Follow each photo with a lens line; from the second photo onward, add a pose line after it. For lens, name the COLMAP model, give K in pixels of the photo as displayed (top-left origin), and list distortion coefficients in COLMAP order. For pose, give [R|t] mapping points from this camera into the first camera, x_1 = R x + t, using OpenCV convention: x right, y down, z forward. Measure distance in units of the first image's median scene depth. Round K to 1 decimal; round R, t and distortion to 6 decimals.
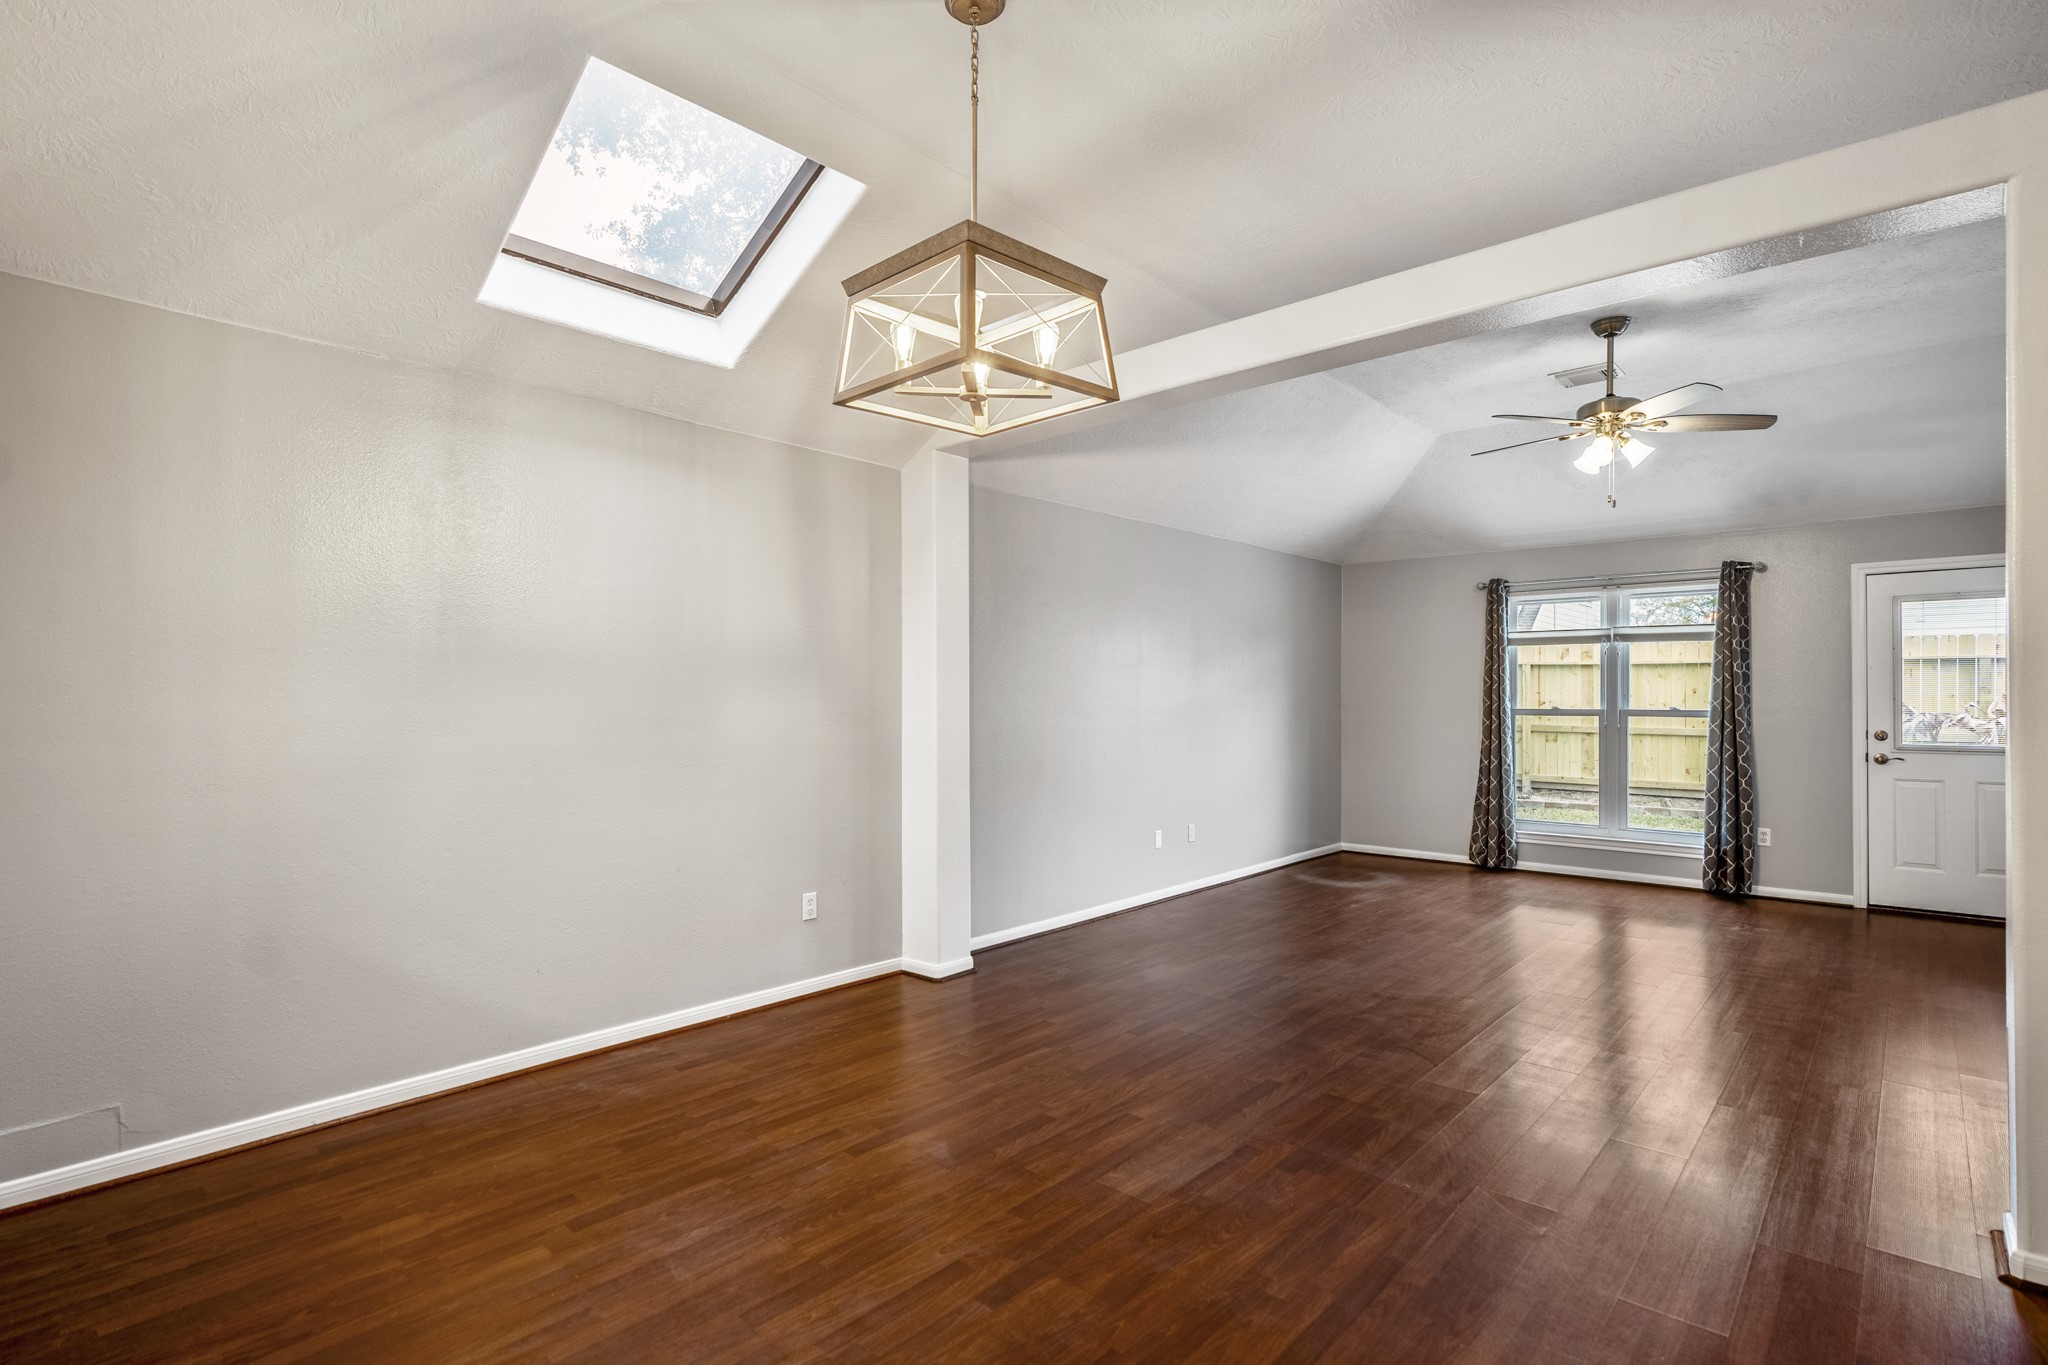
lens RADIAL K [[986.2, 0, 1016.9], [0, 986.2, 704.5], [0, 0, 1]] dist [-0.005016, -0.000095]
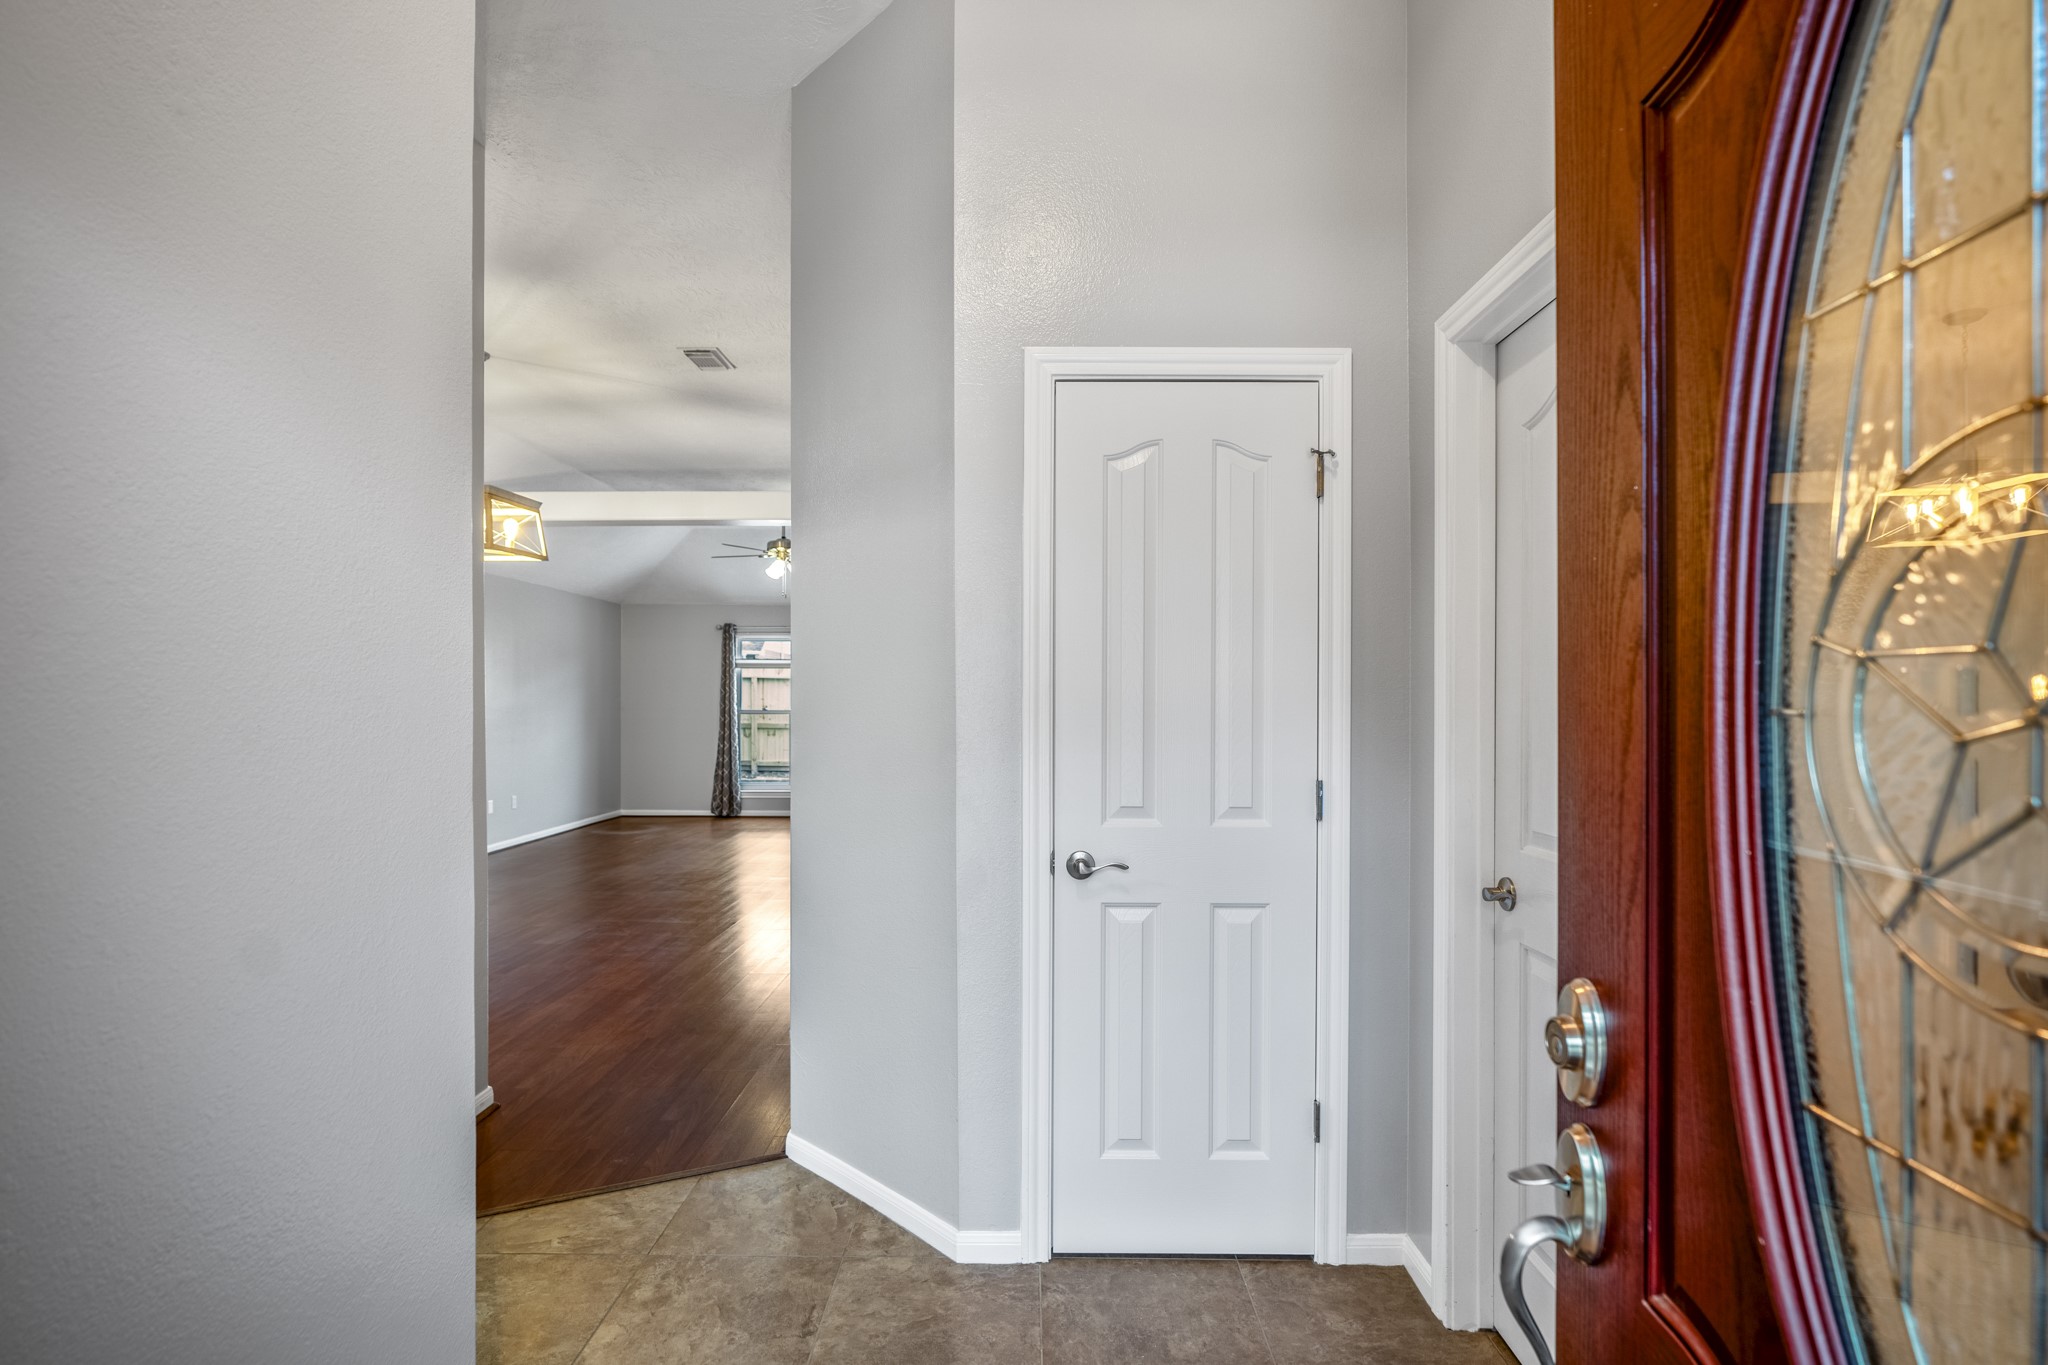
lens RADIAL K [[986.2, 0, 1016.9], [0, 986.2, 704.5], [0, 0, 1]] dist [-0.005016, -0.000095]
pose [[0.746945, 0.003510, 0.664877, -0.212745], [-0.000748, 0.999990, -0.004439, 0.003031], [-0.664886, 0.002818, 0.746940, -0.480763]]
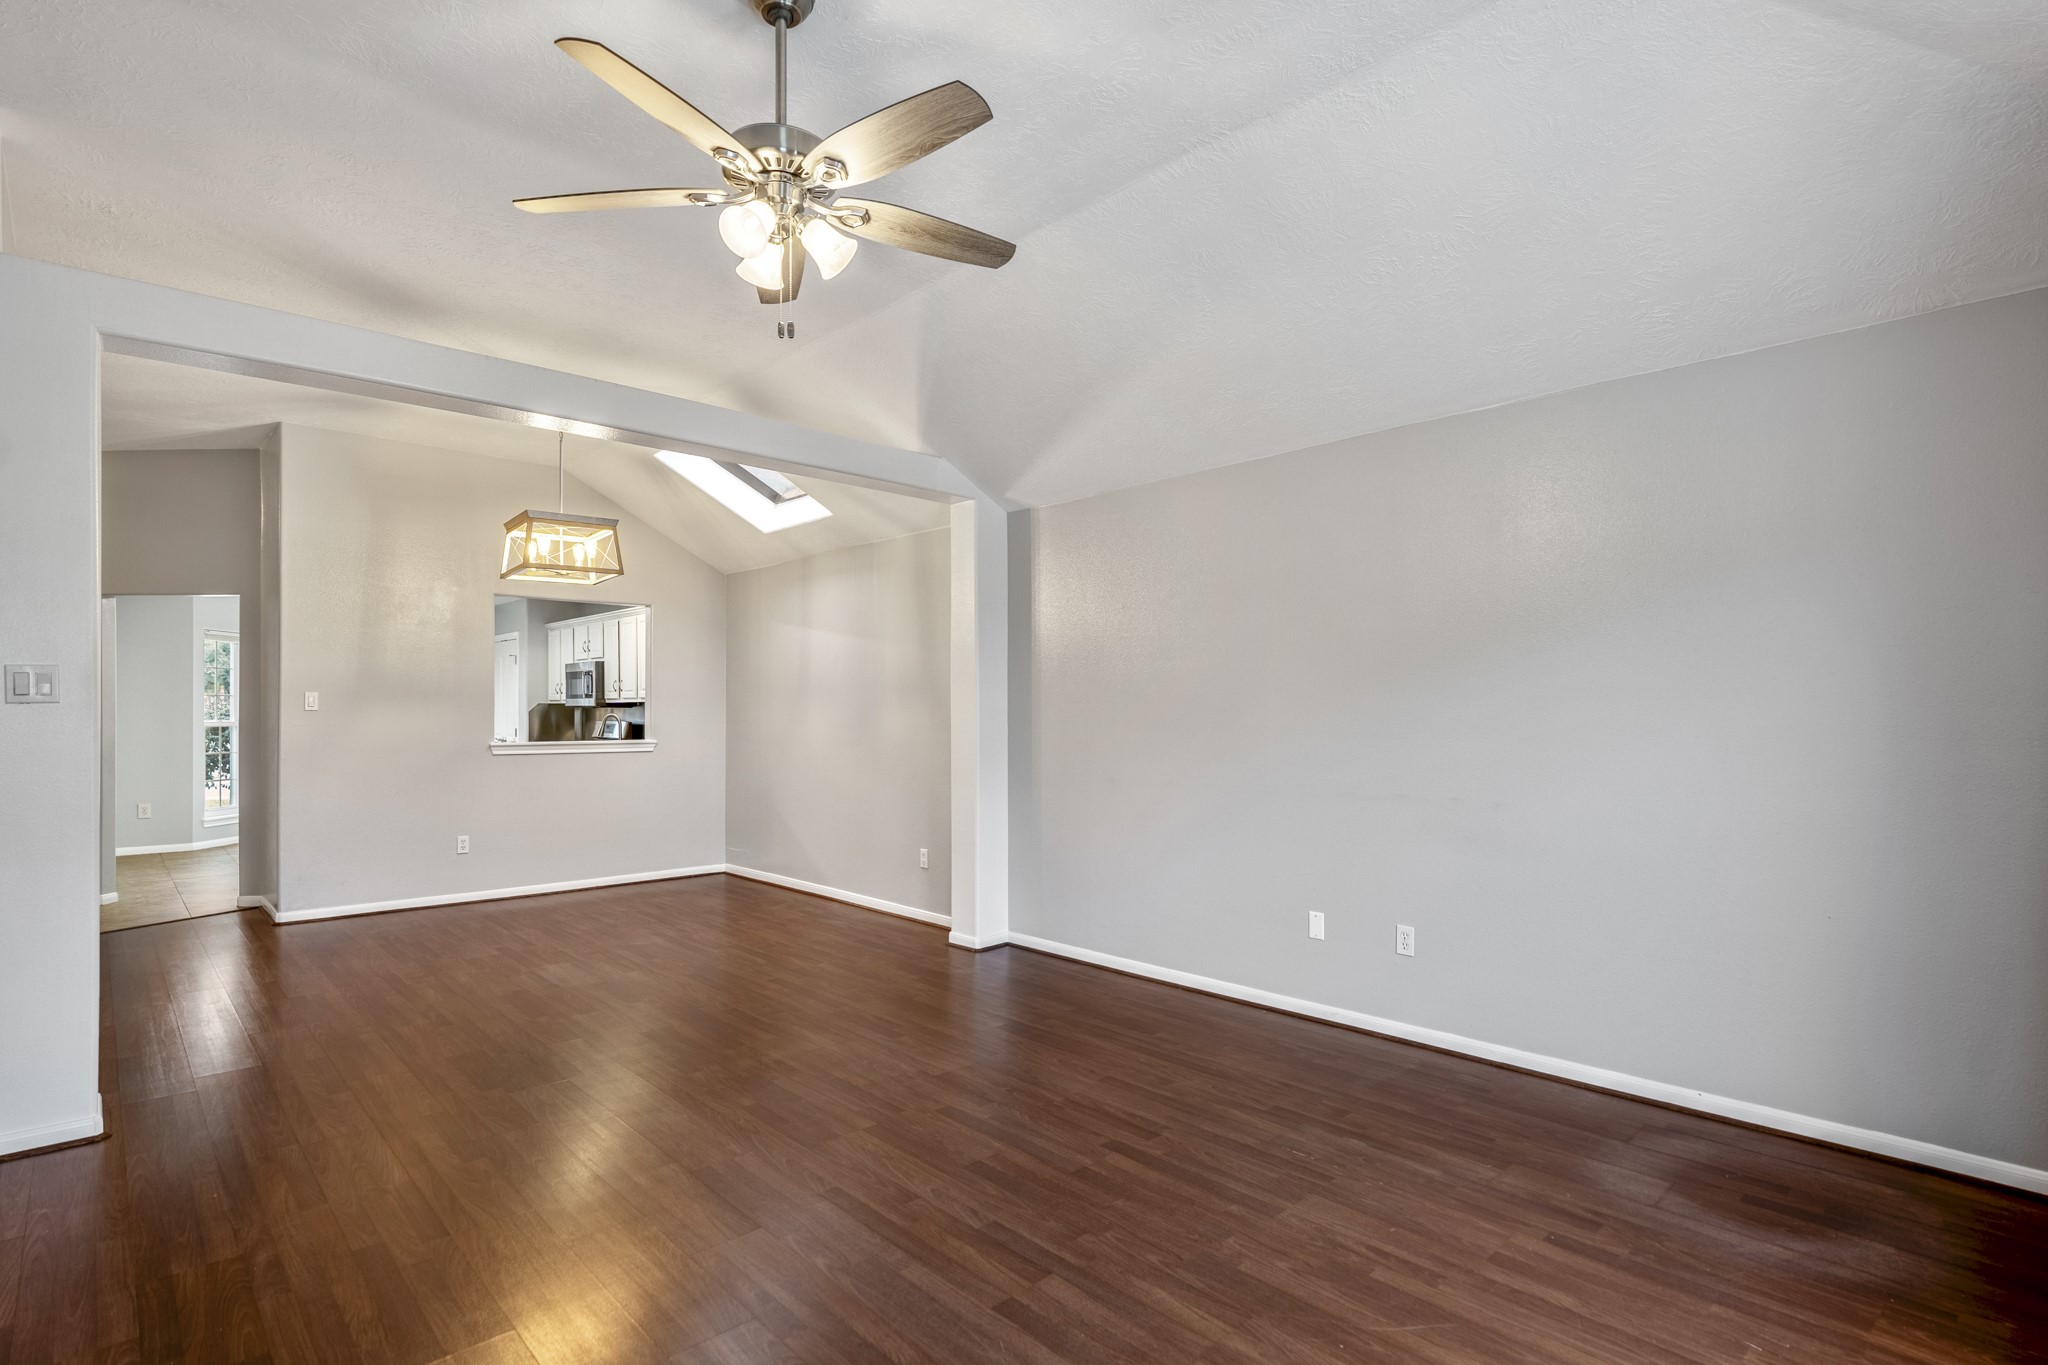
lens RADIAL K [[1006.0, 0, 1016.5], [0, 1006.0, 707.9], [0, 0, 1]] dist [-0.001697, 0.000423]
pose [[-0.083010, -0.000174, -0.996549, 0.812527], [-0.005491, 0.999985, 0.000283, -0.006991], [0.996534, 0.005496, -0.083009, 0.843639]]
